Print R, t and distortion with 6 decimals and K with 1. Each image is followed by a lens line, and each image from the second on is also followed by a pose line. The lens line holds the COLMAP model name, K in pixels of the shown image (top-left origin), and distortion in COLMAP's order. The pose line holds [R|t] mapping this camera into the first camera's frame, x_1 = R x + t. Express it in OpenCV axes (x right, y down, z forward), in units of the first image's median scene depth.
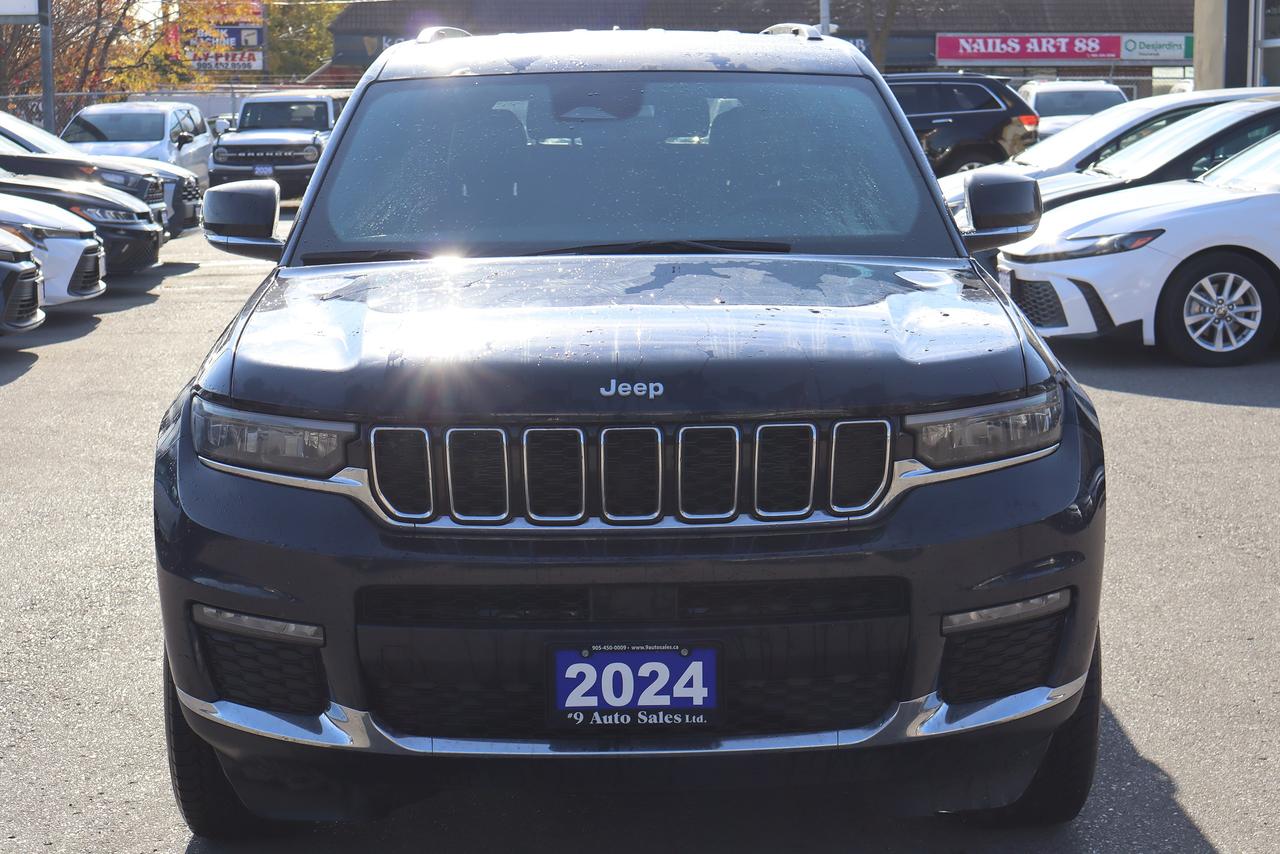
lens RADIAL K [[2430.6, 0, 641.0], [0, 2430.6, 426.5], [0, 0, 1]] dist [-0.174287, 0.000000]
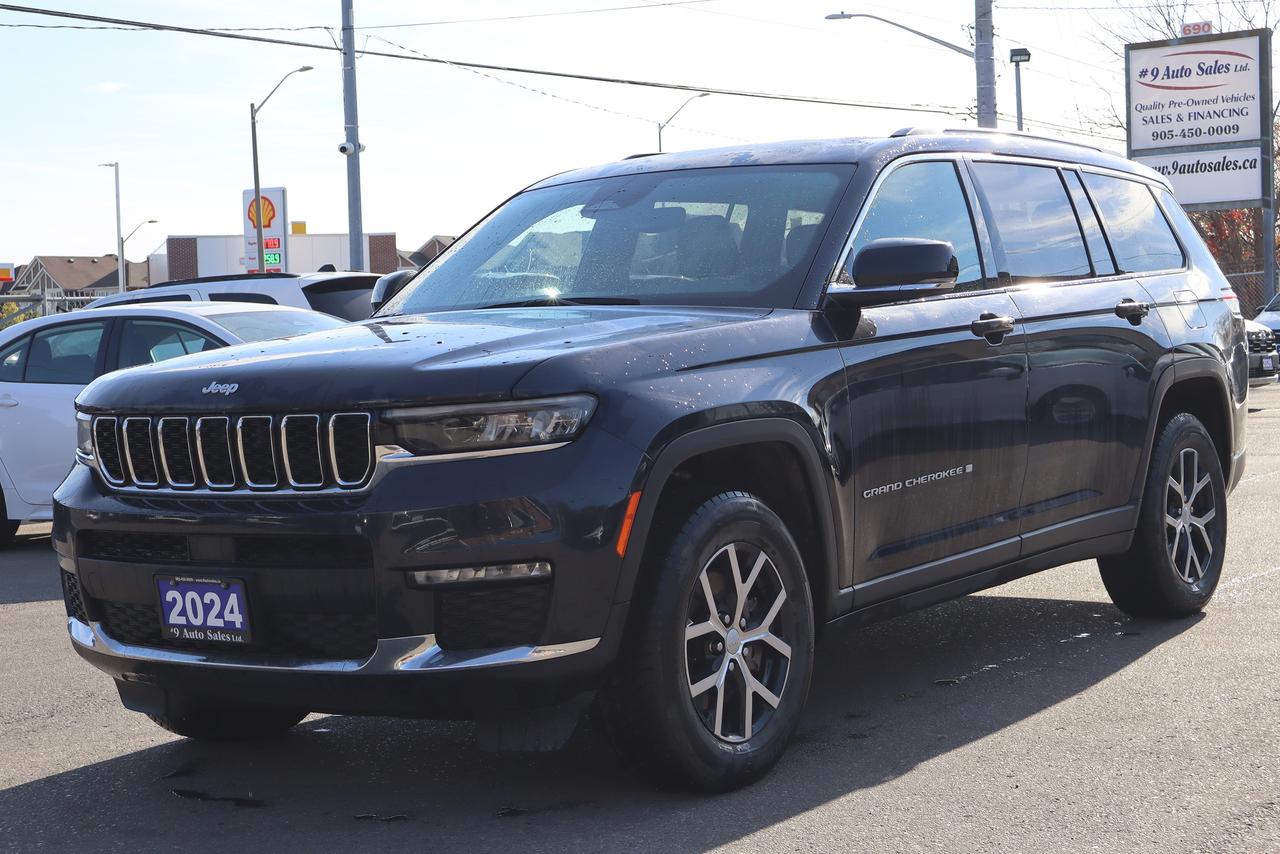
lens RADIAL K [[2107.2, 0, 639.1], [0, 2107.2, 426.7], [0, 0, 1]] dist [-0.064918, 0.000000]
pose [[0.812704, 0.001682, -0.582674, 0.860491], [-0.043658, 0.997361, -0.058014, 0.062921], [0.581039, 0.072586, 0.810633, 0.197869]]
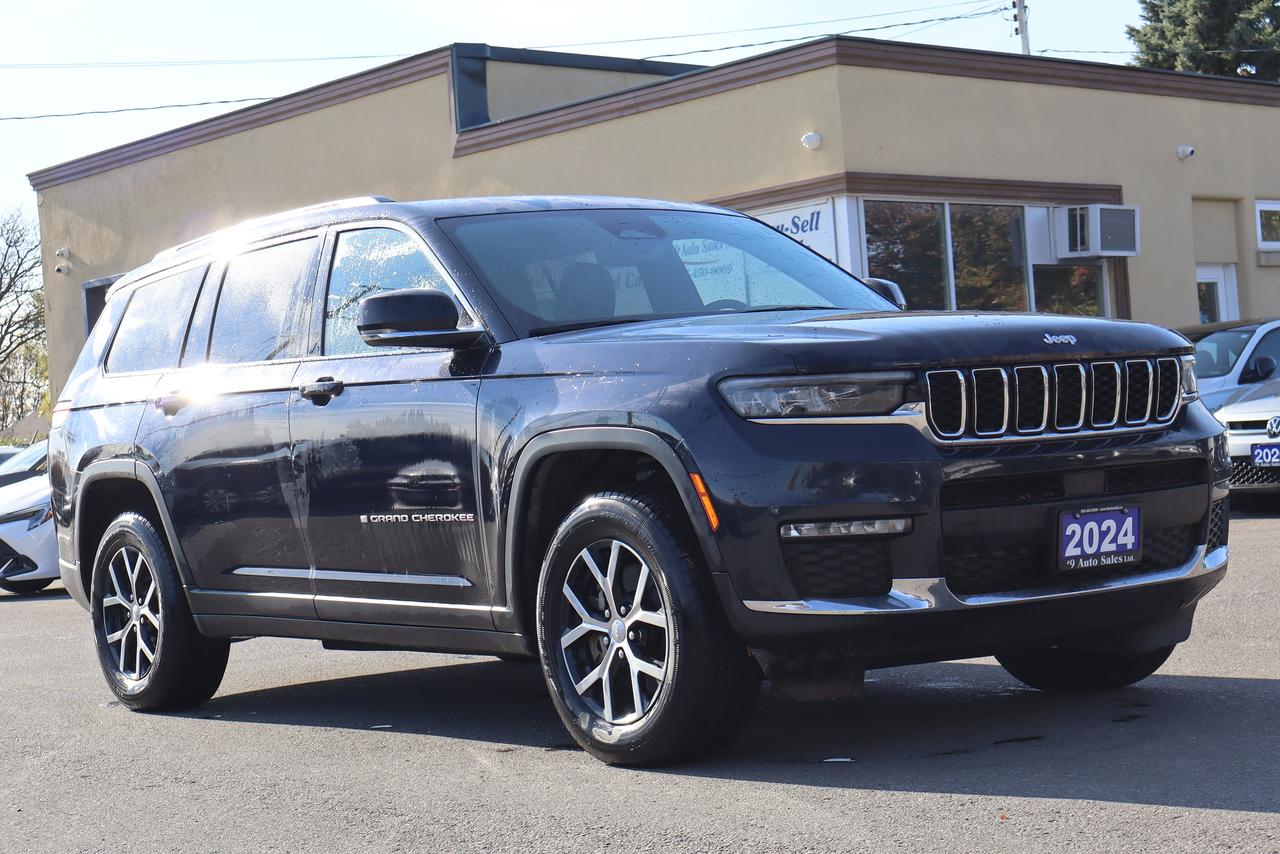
lens RADIAL K [[2430.6, 0, 640.1], [0, 2430.6, 427.7], [0, 0, 1]] dist [-0.174287, 0.000000]
pose [[0.821650, -0.042071, 0.568437, -1.043022], [0.140131, 0.981574, -0.129904, 0.190889], [-0.552498, 0.186391, 0.812406, -0.032374]]
